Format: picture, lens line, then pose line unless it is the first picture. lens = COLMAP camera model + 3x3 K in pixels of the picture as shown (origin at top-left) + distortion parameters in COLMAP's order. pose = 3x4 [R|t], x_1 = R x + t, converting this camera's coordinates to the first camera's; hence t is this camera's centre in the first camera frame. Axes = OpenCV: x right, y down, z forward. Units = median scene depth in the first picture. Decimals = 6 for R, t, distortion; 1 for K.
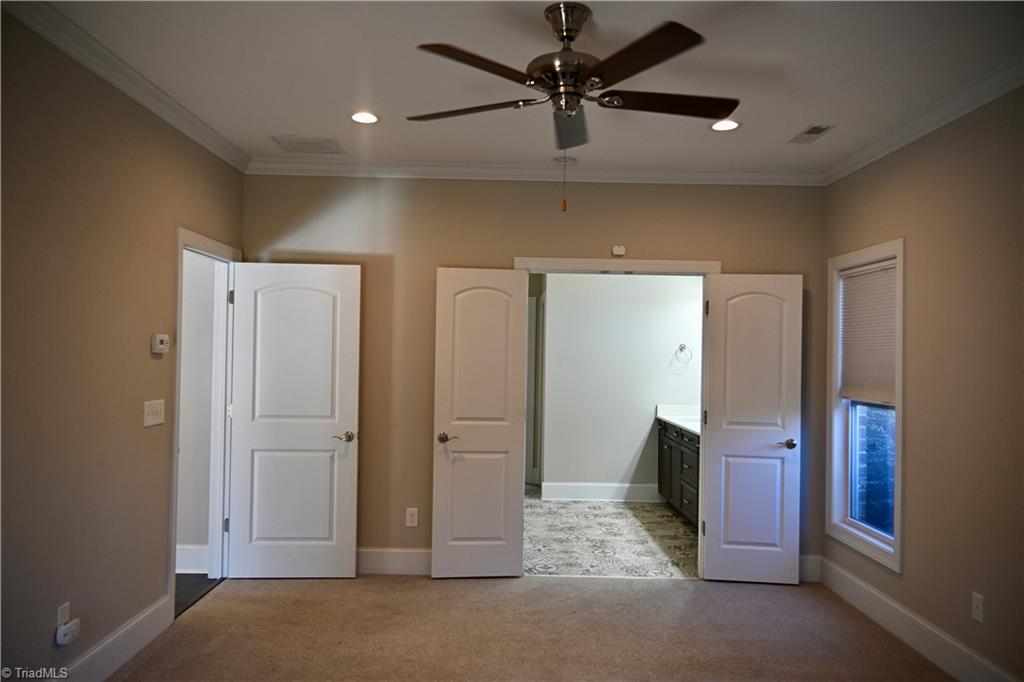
lens RADIAL K [[774.4, 0, 508.6], [0, 774.4, 342.3], [0, 0, 1]] dist [0.026171, -0.038828]
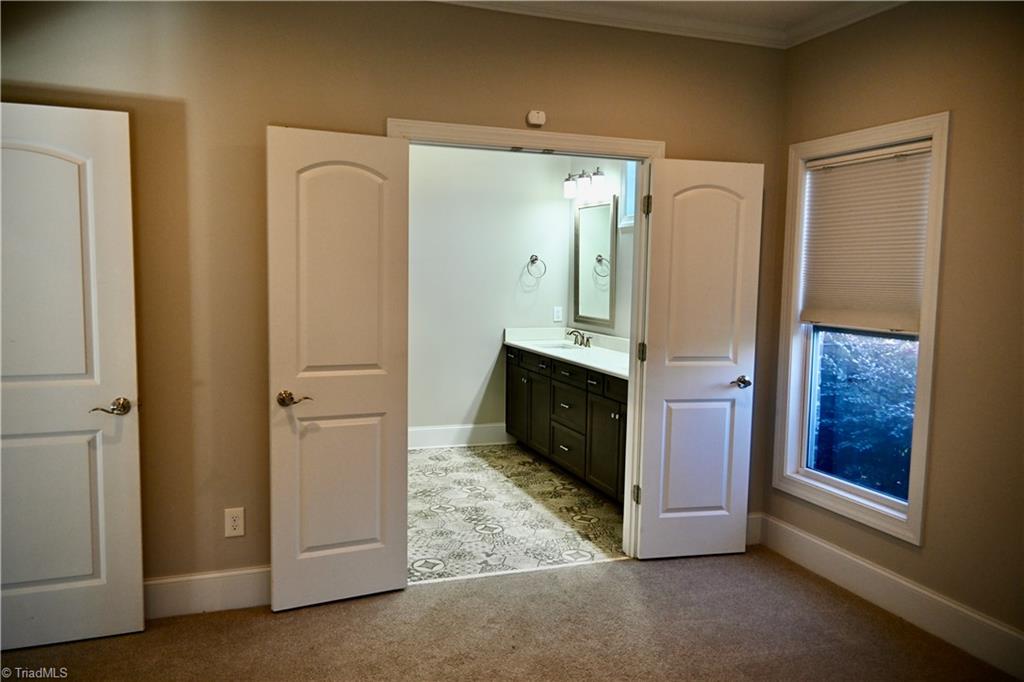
lens RADIAL K [[774.4, 0, 509.8], [0, 774.4, 342.4], [0, 0, 1]] dist [0.026171, -0.038828]
pose [[0.943439, -0.031918, 0.330005, -0.118676], [-0.005706, 0.993645, 0.112415, 0.003721], [-0.331496, -0.107940, 0.937262, 0.341334]]
